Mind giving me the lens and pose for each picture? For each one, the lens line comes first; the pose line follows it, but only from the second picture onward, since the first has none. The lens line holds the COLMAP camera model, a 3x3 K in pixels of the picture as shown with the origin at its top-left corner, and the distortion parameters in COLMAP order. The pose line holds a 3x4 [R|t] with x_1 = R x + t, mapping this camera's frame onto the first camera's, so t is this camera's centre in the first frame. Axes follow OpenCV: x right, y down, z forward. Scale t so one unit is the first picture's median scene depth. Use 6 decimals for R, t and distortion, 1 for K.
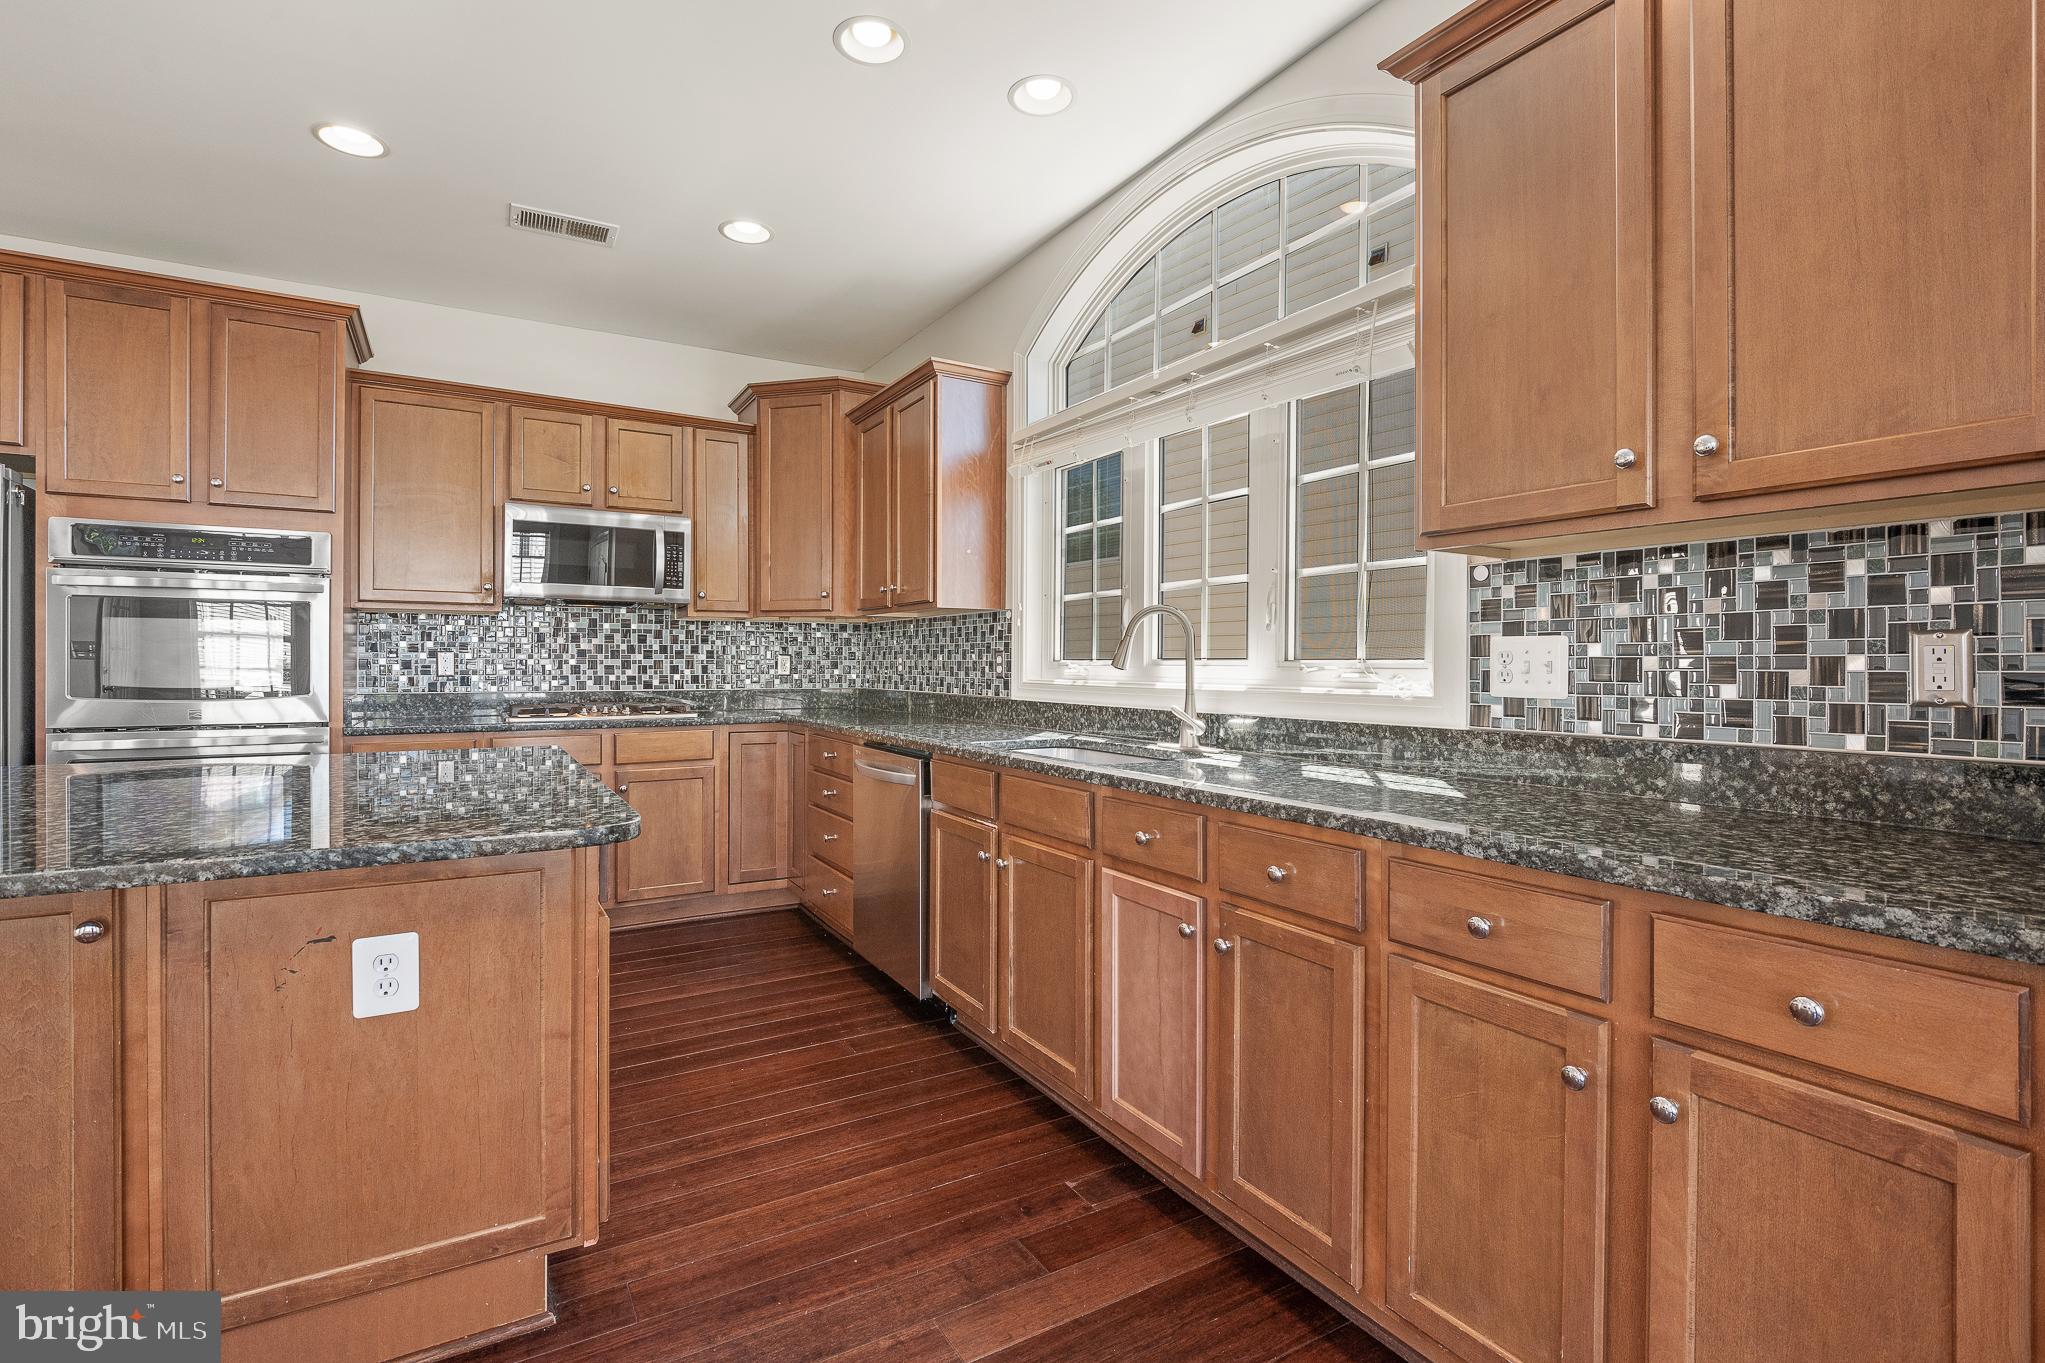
lens RADIAL K [[937.4, 0, 1012.3], [0, 937.4, 666.4], [0, 0, 1]] dist [-0.011930, -0.000527]
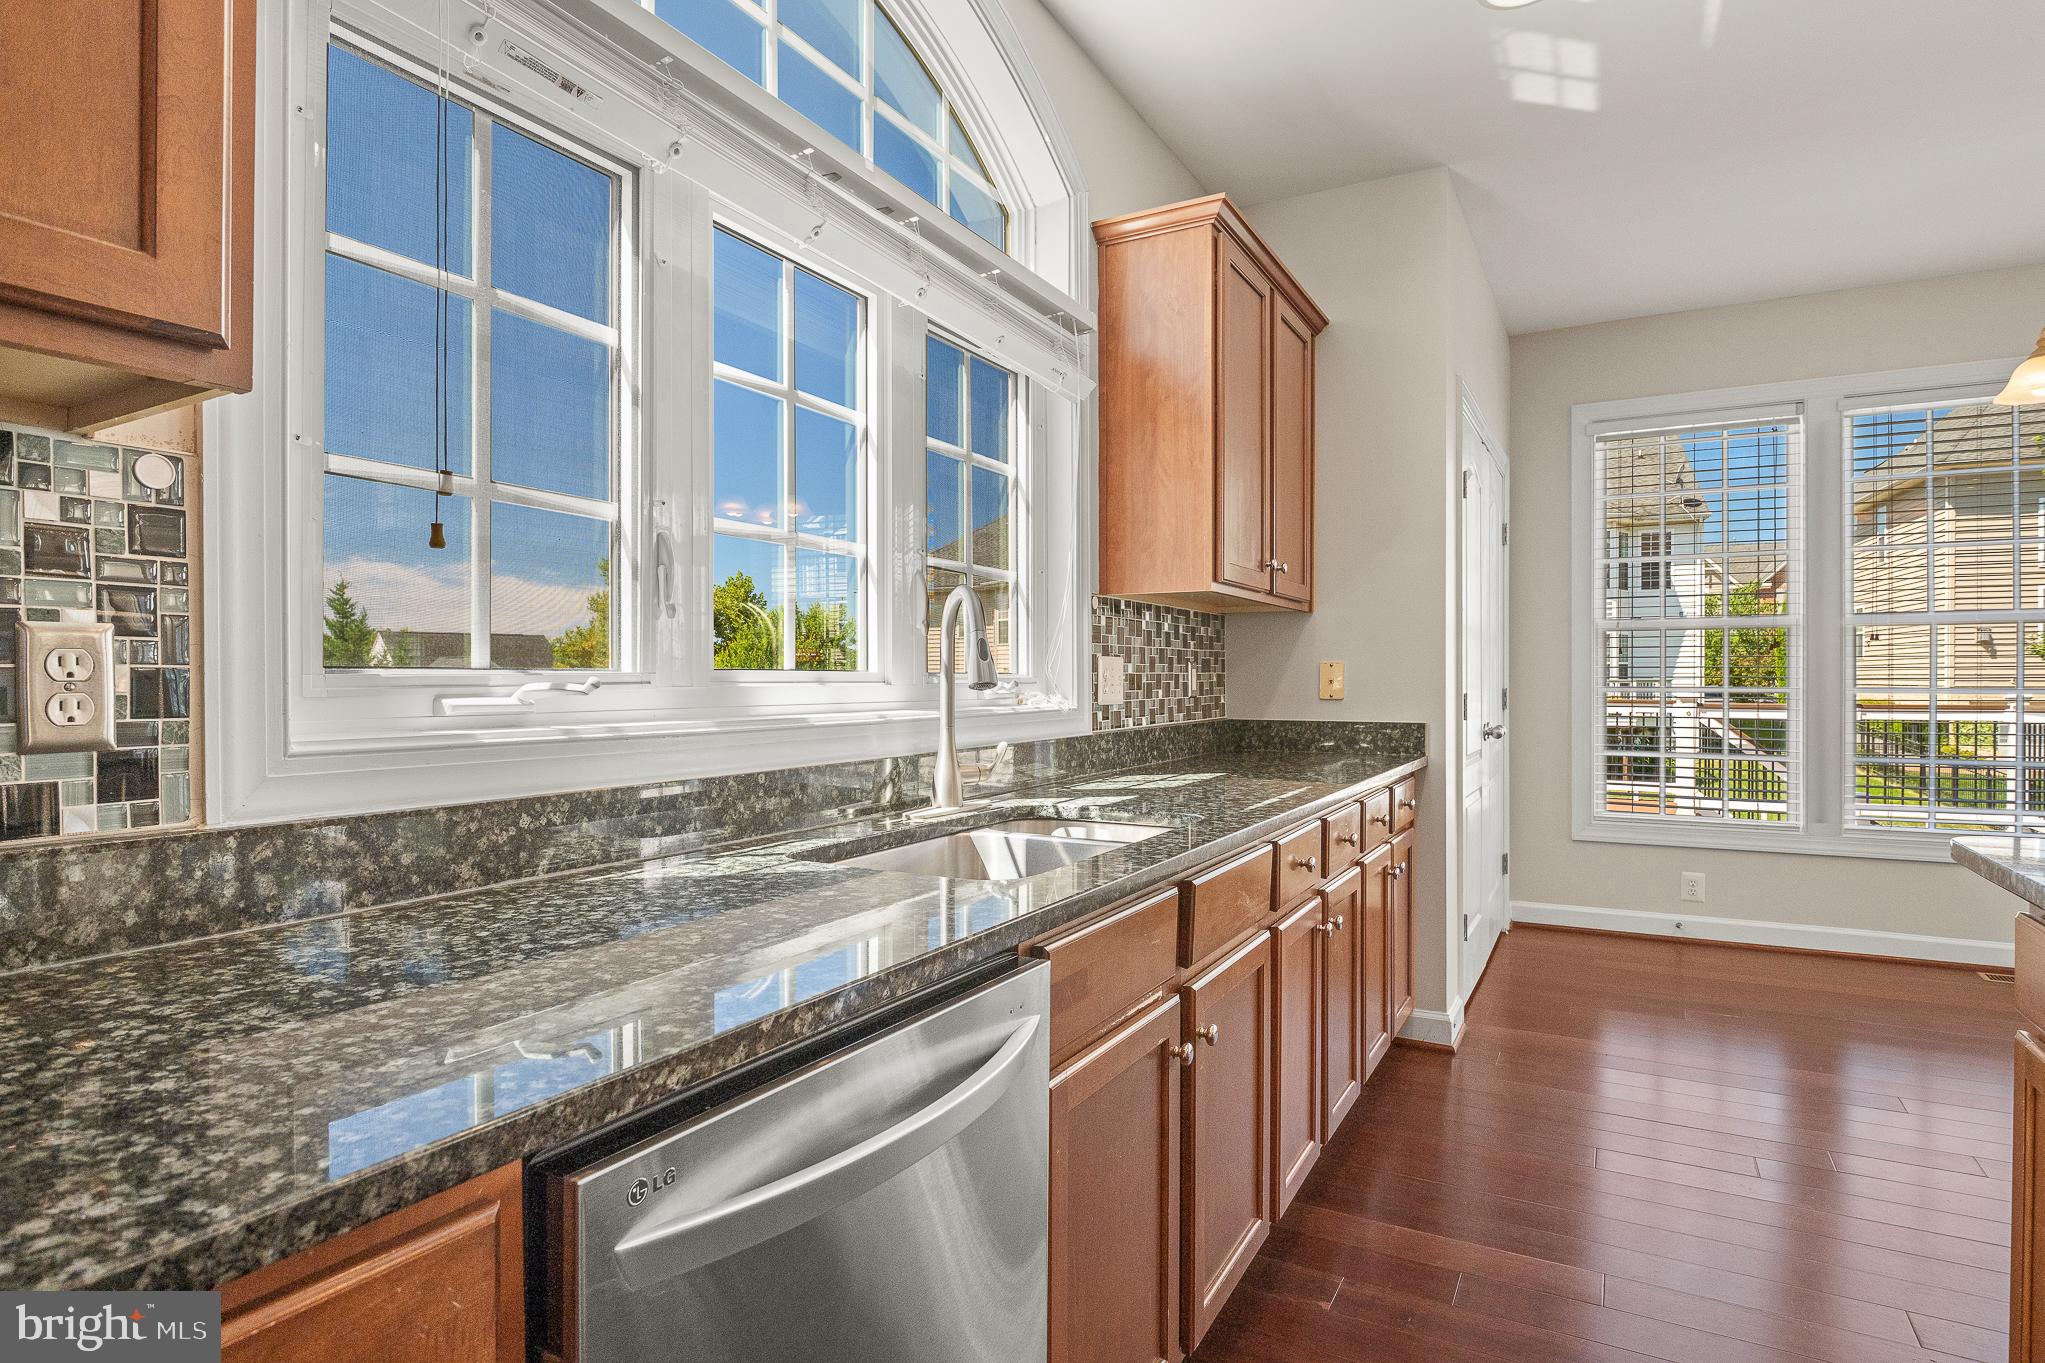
lens RADIAL K [[1082.8, 0, 1022.5], [0, 1082.8, 681.5], [0, 0, 1]] dist [-0.002925, -0.001148]
pose [[-0.513502, -0.004917, 0.858074, -0.372495], [0.002174, 0.999973, 0.007031, -0.004973], [-0.858085, 0.005476, -0.513478, 1.040877]]
